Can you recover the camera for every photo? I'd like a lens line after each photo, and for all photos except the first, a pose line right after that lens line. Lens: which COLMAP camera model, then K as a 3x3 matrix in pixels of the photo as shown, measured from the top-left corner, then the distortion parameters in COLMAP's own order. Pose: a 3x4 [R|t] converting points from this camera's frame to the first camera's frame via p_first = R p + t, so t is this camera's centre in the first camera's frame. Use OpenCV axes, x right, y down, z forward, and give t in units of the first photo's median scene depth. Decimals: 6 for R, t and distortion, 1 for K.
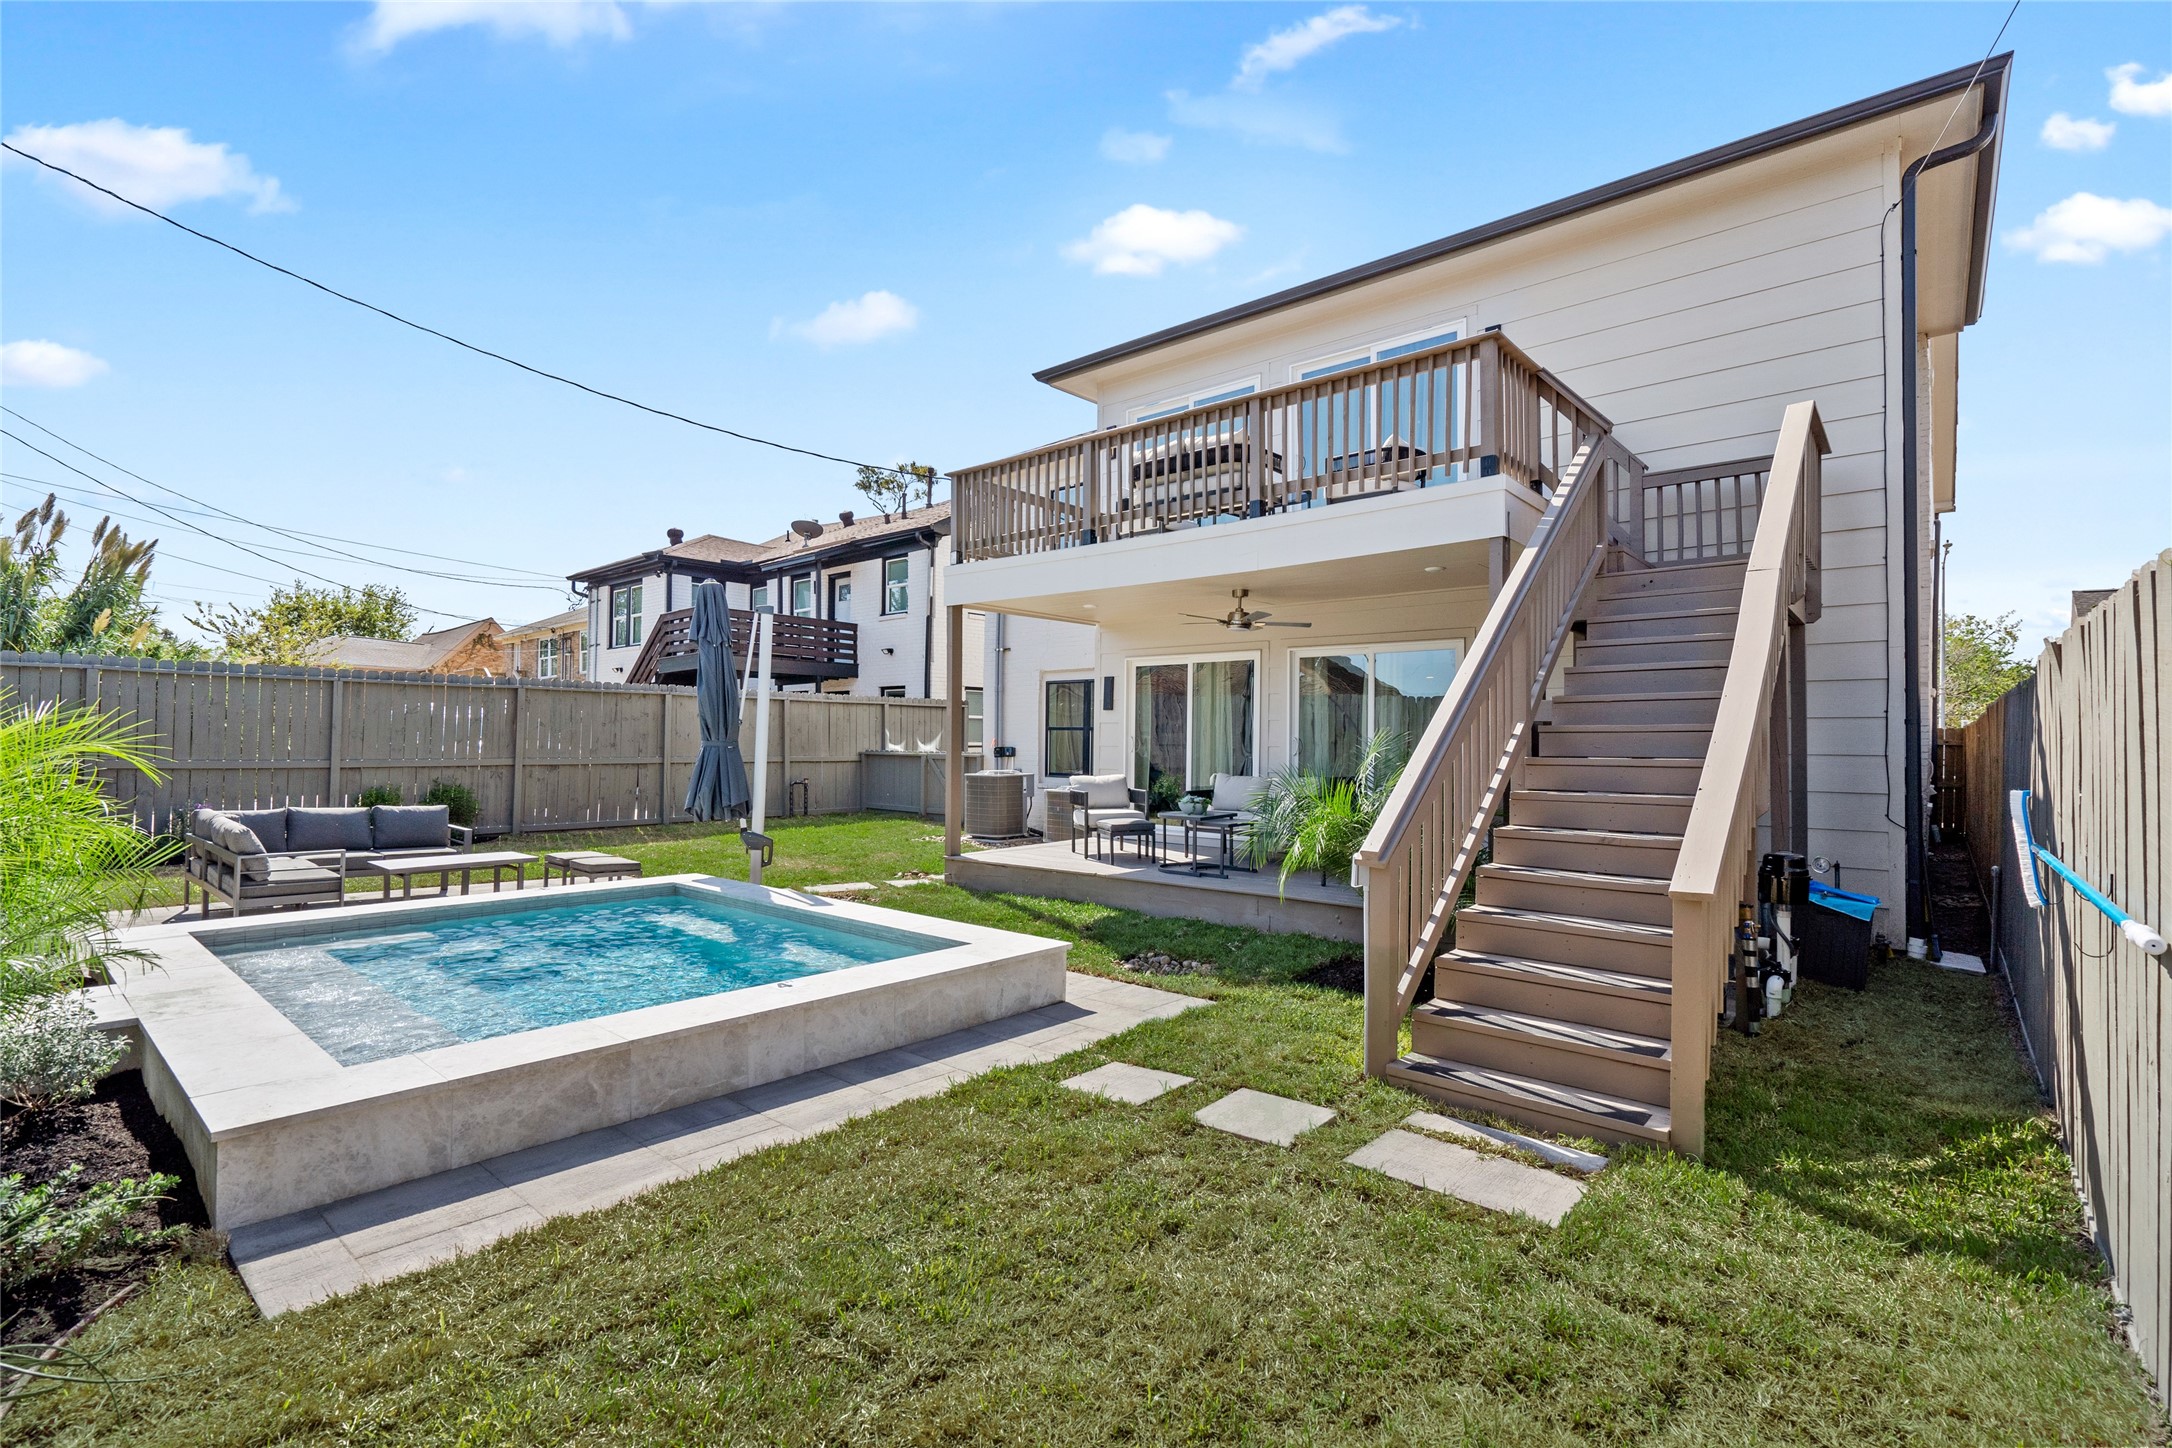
lens RADIAL K [[988.1, 0, 1086.0], [0, 988.1, 724.0], [0, 0, 1]] dist [-0.003236, 0.000639]
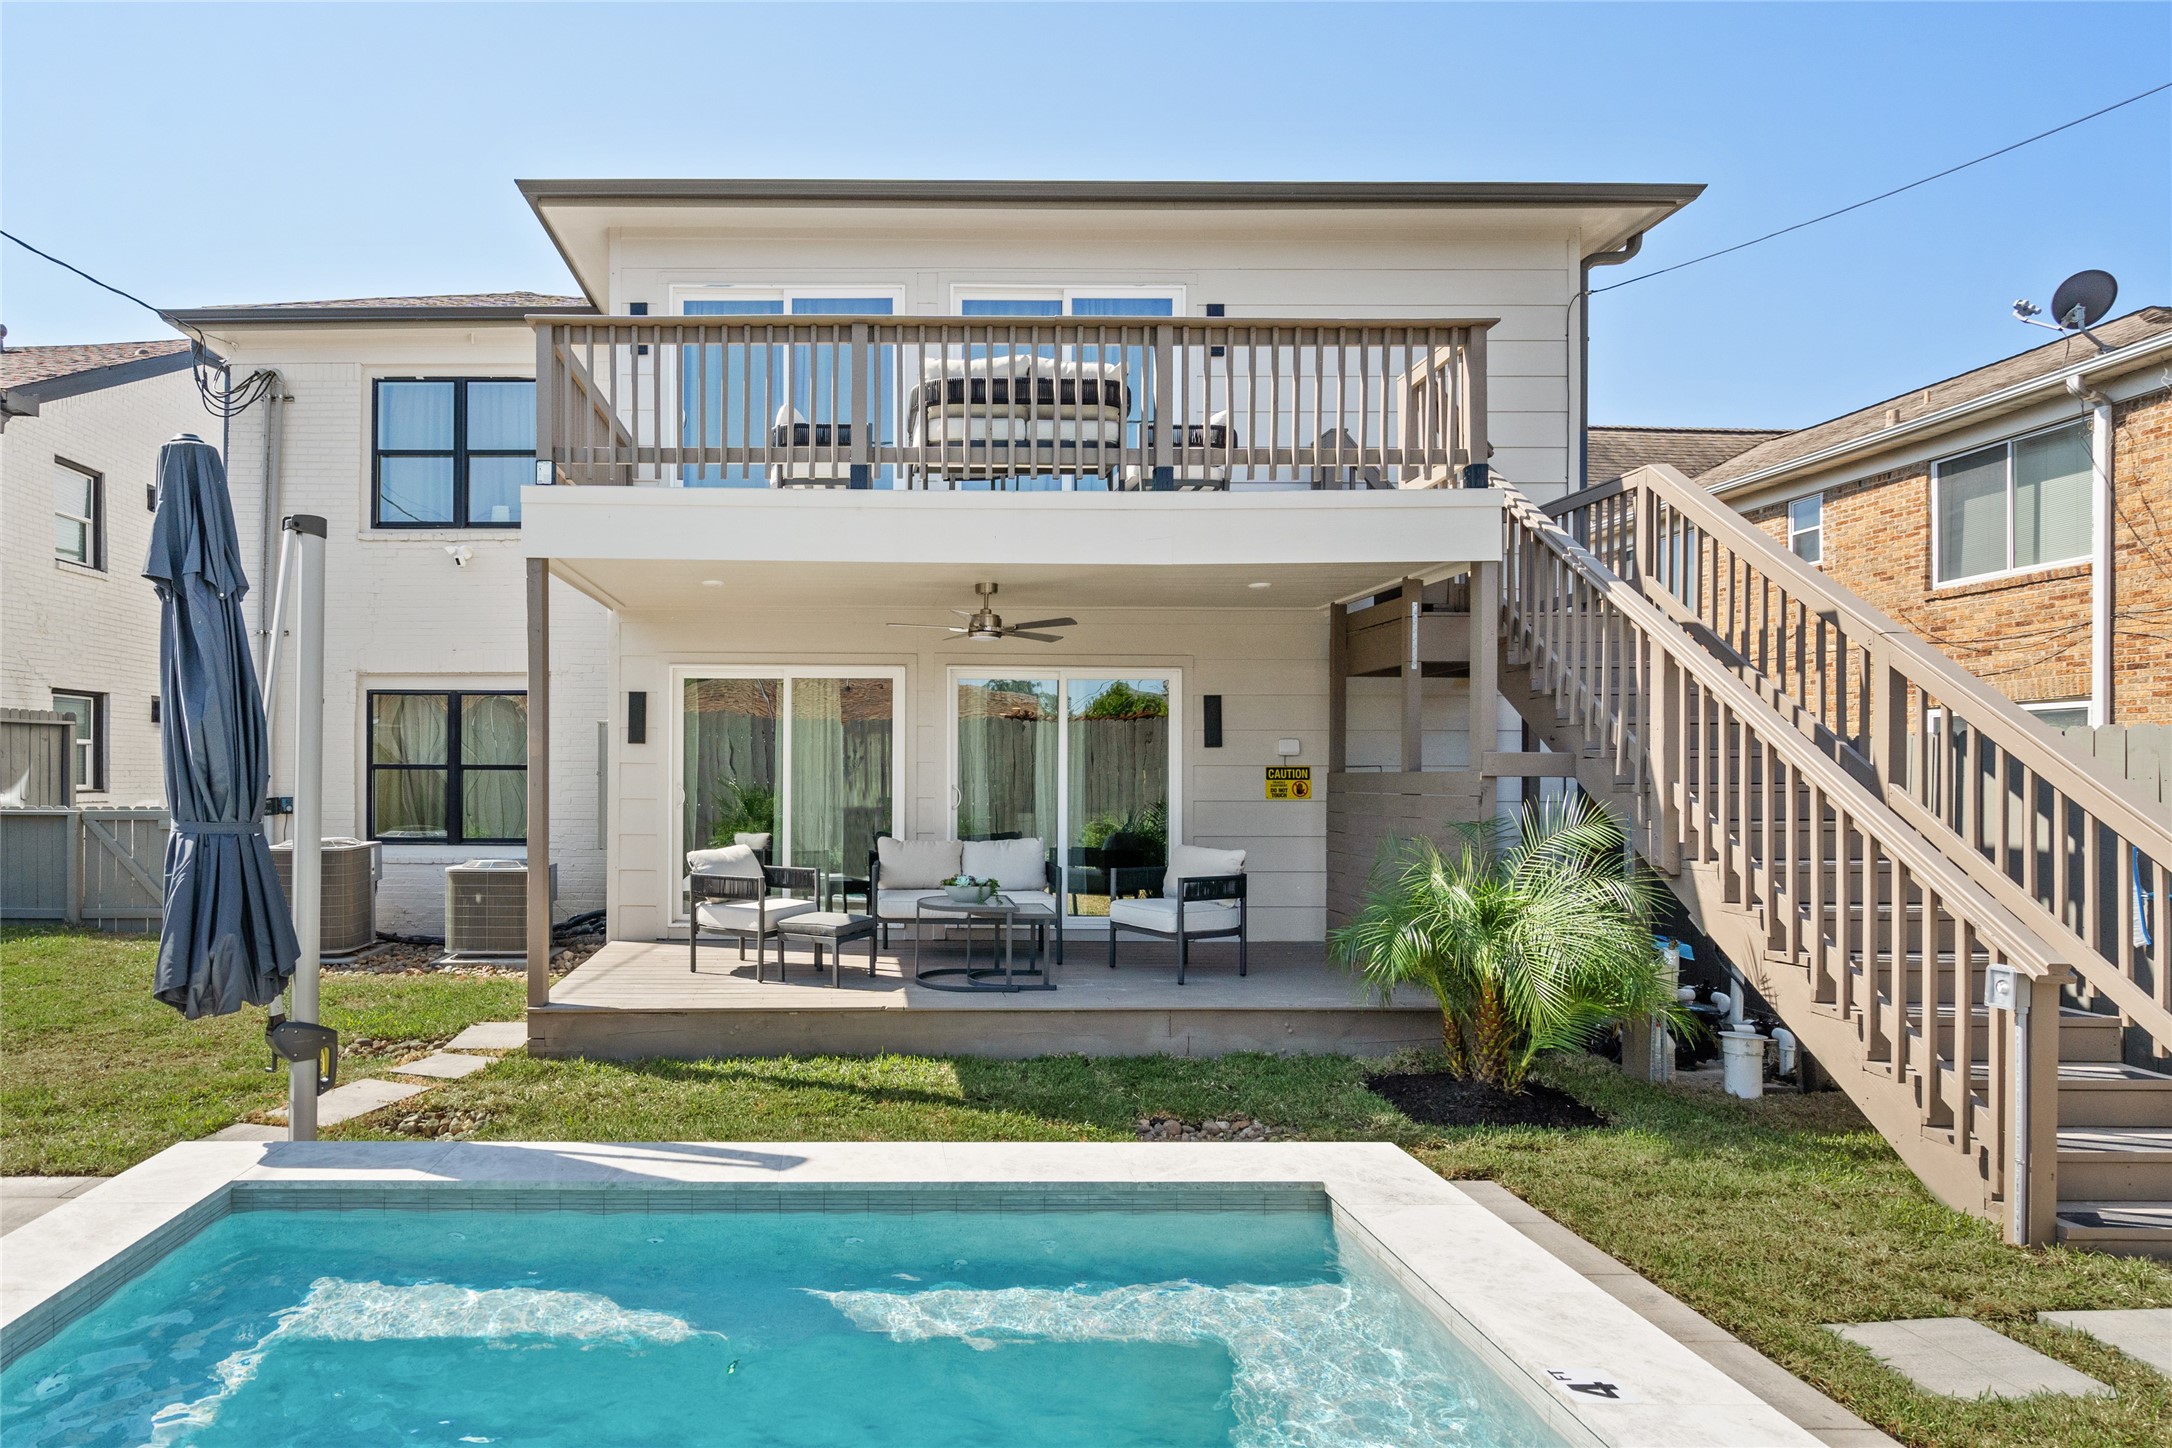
lens RADIAL K [[1167.8, 0, 1086.0], [0, 1167.8, 784.0], [0, 0, 1]] dist [-0.000673, 0.000149]
pose [[0.756194, -0.007998, 0.654298, -0.375525], [-0.009752, 0.999676, 0.023491, -0.012236], [-0.654274, -0.024145, 0.755872, 0.335807]]
